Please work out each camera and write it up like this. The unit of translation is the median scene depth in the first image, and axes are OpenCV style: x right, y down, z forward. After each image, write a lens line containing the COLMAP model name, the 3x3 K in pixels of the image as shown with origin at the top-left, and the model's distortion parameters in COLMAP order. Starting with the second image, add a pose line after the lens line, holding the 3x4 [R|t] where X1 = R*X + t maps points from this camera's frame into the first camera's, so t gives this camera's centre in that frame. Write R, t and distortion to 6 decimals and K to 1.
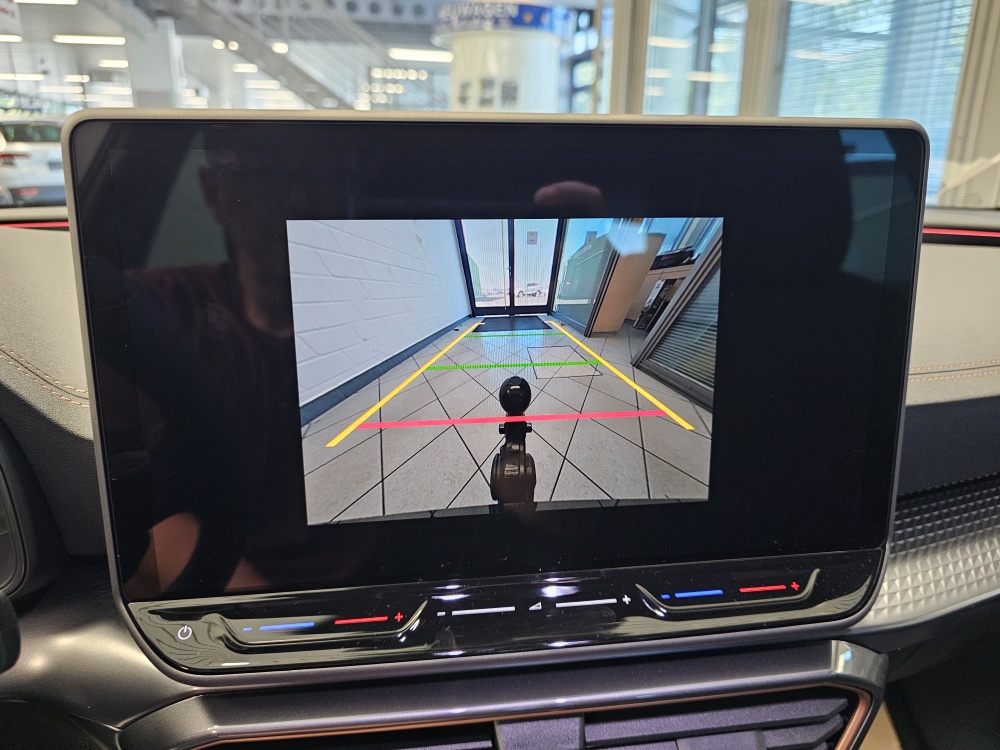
lens RADIAL K [[674.6, 0, 496.4], [0, 674.6, 377.0], [0, 0, 1]] dist [0.032182, -0.045997]
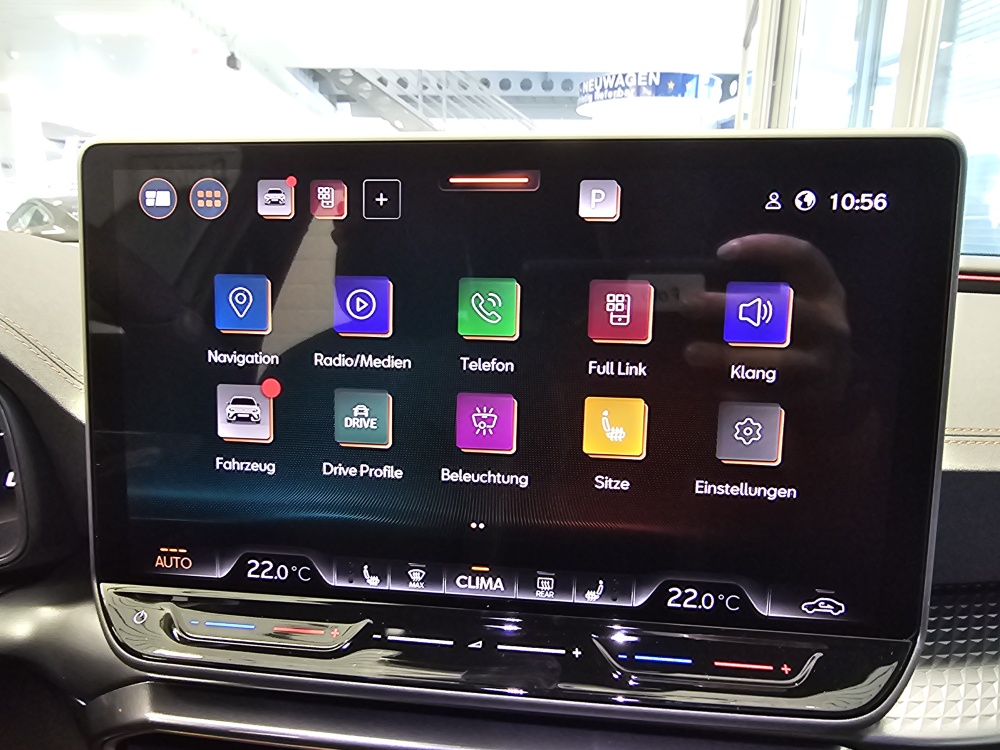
lens RADIAL K [[664.2, 0, 471.2], [0, 664.2, 376.0], [0, 0, 1]] dist [0.011837, -0.002714]
pose [[0.969385, 0.055812, -0.239120, 0.248199], [-0.076468, 0.994017, -0.077990, 0.042070], [0.233336, 0.093888, 0.967853, 0.074076]]
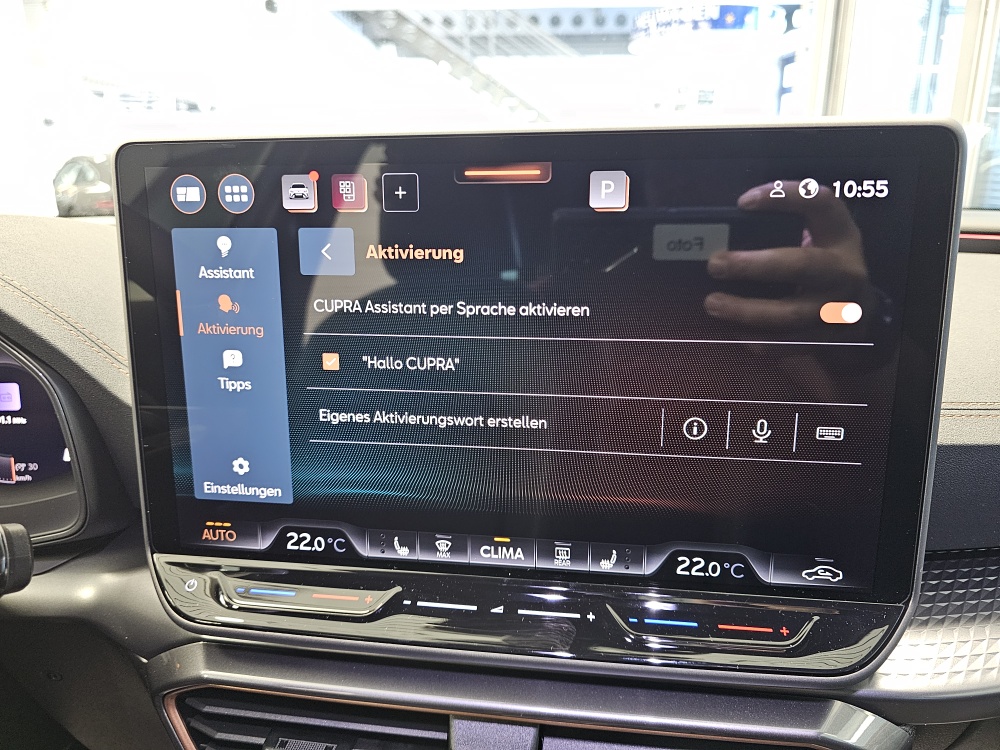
lens RADIAL K [[674.6, 0, 507.4], [0, 674.6, 375.2], [0, 0, 1]] dist [0.032182, -0.045997]
pose [[0.963330, 0.059986, -0.261528, 0.311271], [-0.063697, 0.997953, -0.005726, -0.004405], [0.260649, 0.022175, 0.965179, 0.021689]]
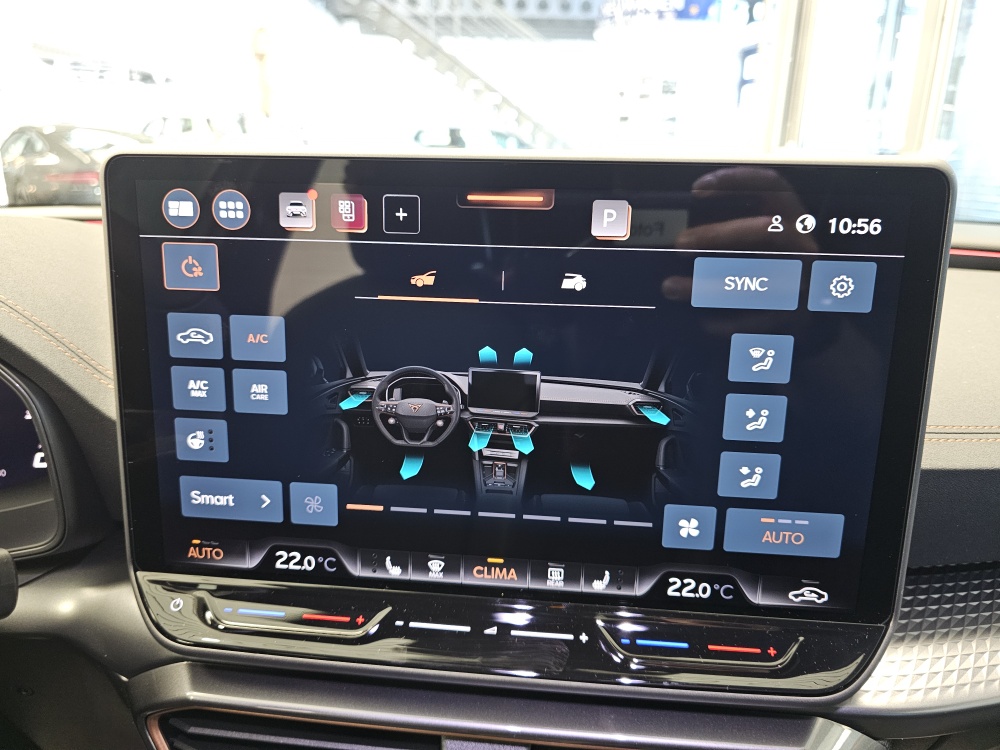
lens RADIAL K [[674.6, 0, 500.4], [0, 674.6, 362.4], [0, 0, 1]] dist [0.032182, -0.045997]
pose [[0.974516, 0.075901, -0.211087, 0.252497], [-0.077828, 0.996966, -0.000826, -0.060142], [0.210384, 0.017234, 0.977467, 0.004609]]
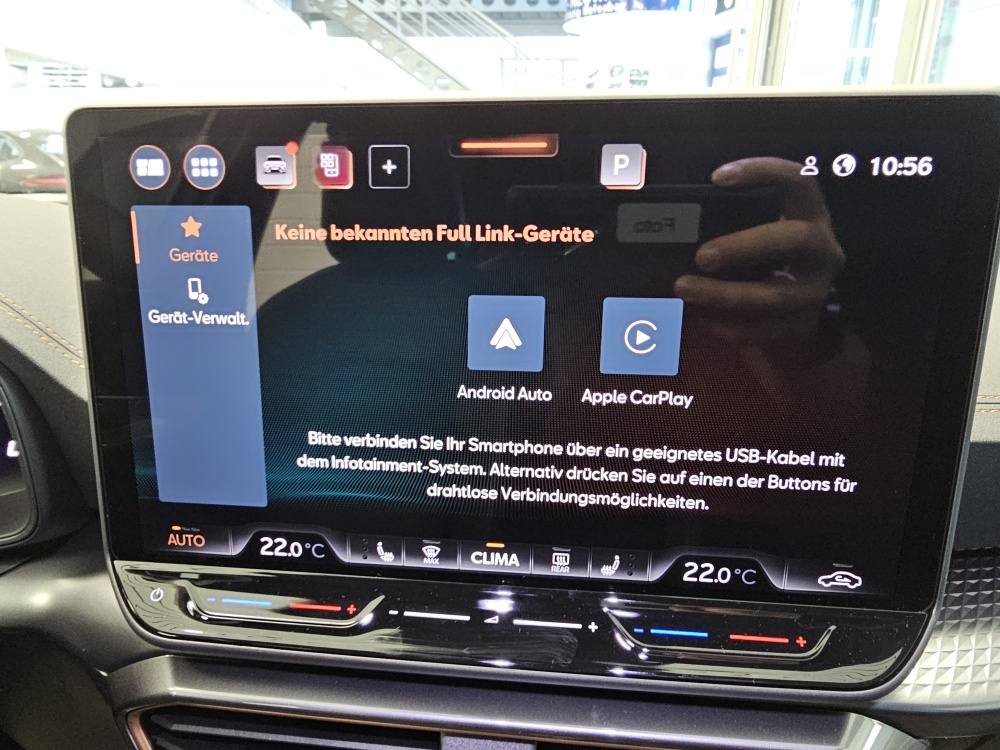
lens RADIAL K [[664.2, 0, 455.7], [0, 664.2, 376.6], [0, 0, 1]] dist [0.011837, -0.002714]
pose [[0.970397, 0.067517, -0.231885, 0.198379], [-0.063315, 0.997667, 0.025524, -0.018141], [0.233068, -0.010086, 0.972408, 0.090865]]
